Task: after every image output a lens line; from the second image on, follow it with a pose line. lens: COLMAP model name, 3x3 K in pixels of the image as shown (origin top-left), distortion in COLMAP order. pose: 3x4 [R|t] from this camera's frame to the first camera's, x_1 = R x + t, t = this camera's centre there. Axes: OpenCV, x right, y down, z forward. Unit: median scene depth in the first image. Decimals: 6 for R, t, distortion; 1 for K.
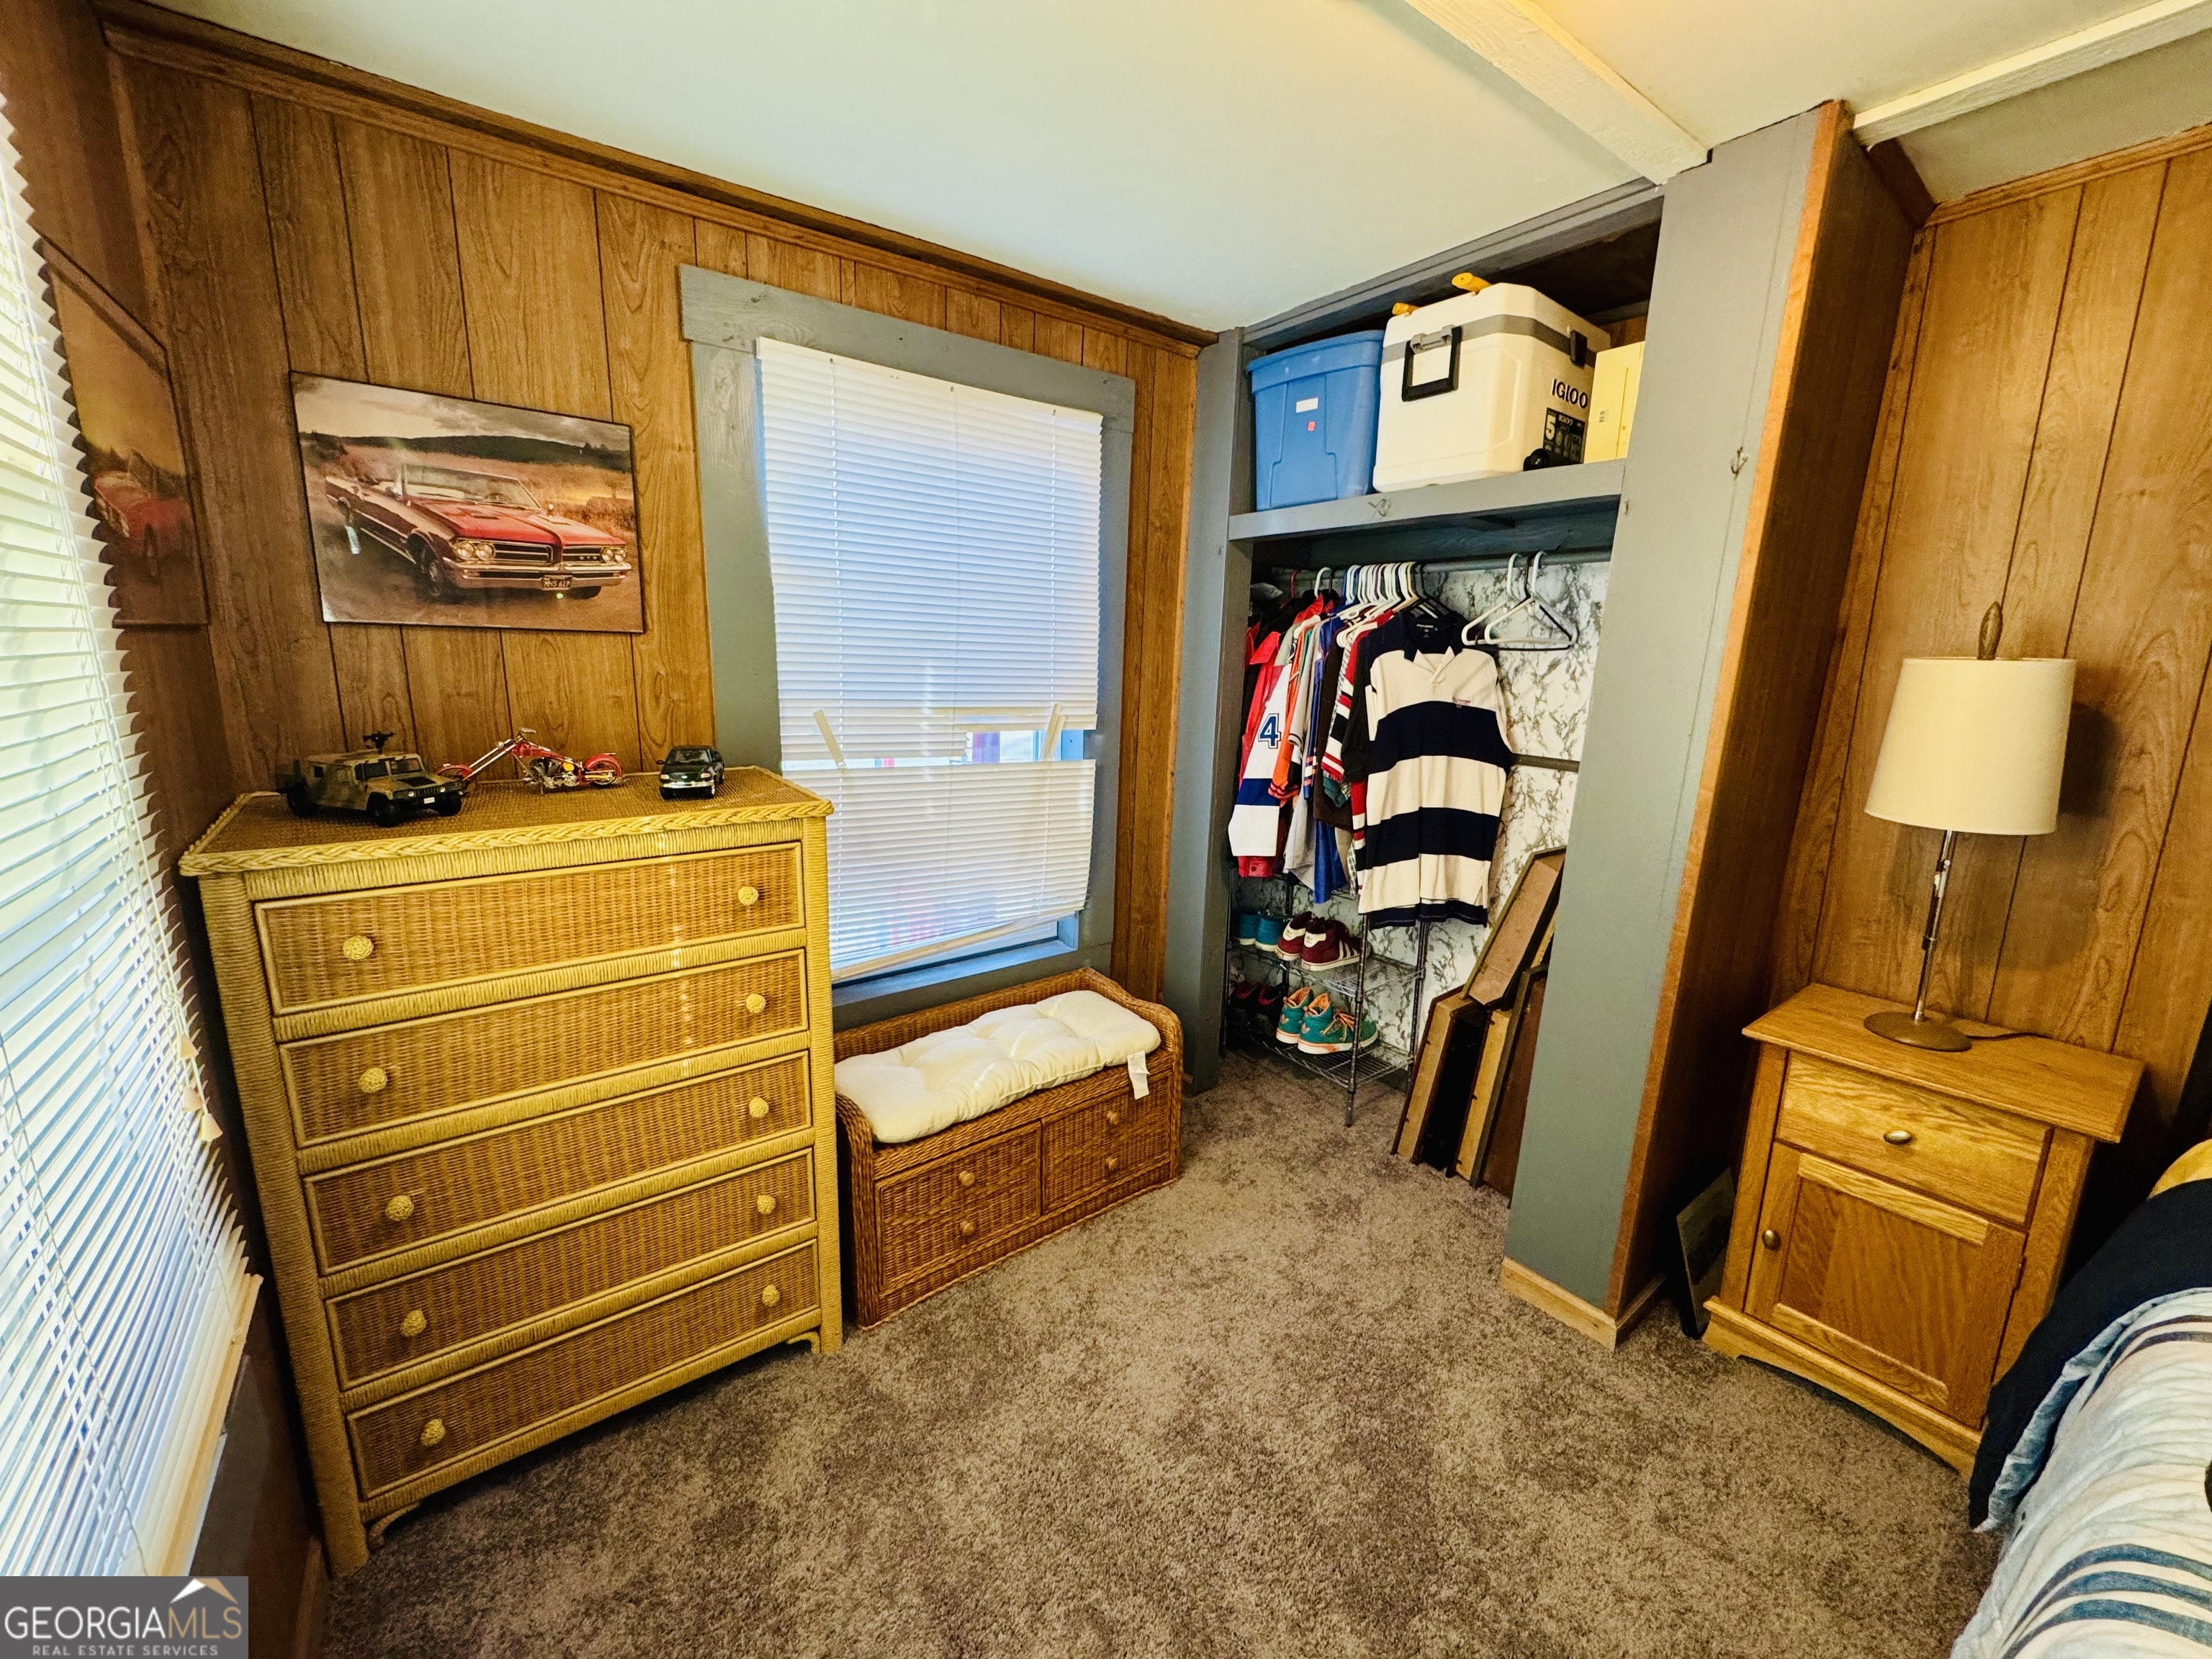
lens RADIAL K [[883.1, 0, 1116.8], [0, 883.1, 830.7], [0, 0, 1]] dist [-0.001737, -0.000076]
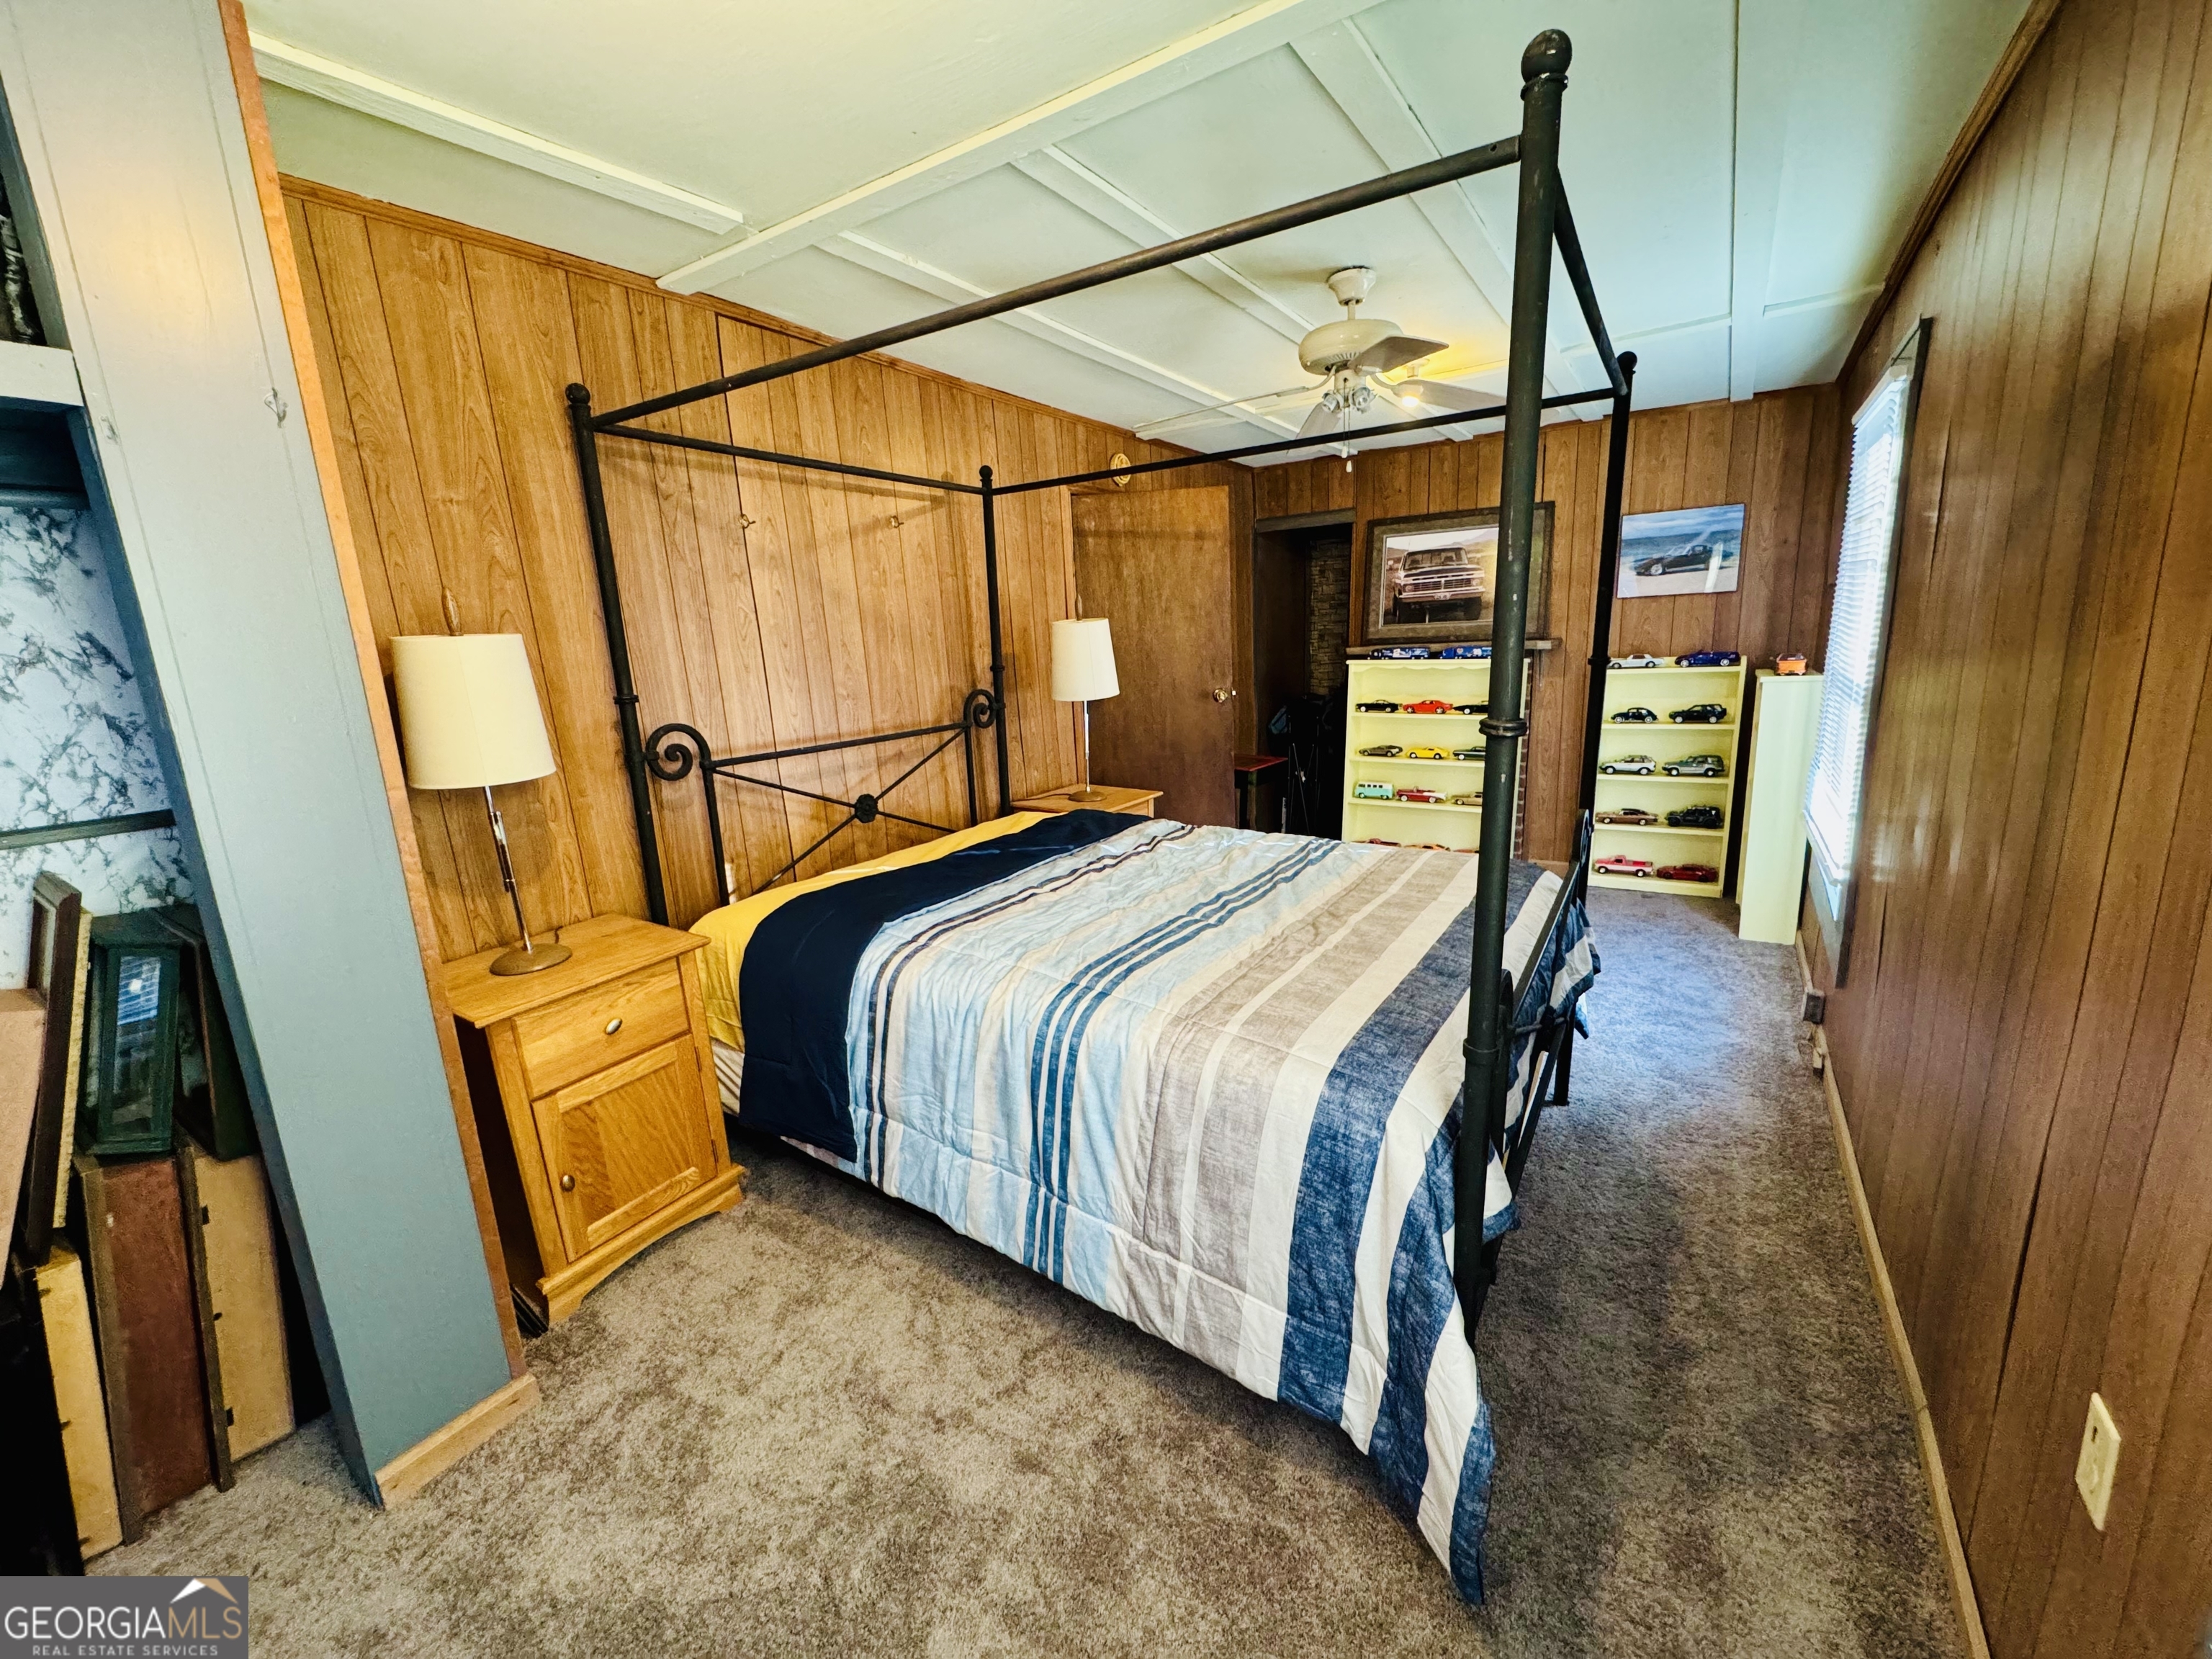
lens RADIAL K [[883.1, 0, 1114.1], [0, 883.1, 823.1], [0, 0, 1]] dist [-0.001737, -0.000076]
pose [[-0.346912, -0.220918, 0.911508, -0.373797], [0.208039, 0.929528, 0.304464, -0.131048], [-0.914533, 0.295252, -0.276505, 0.580866]]
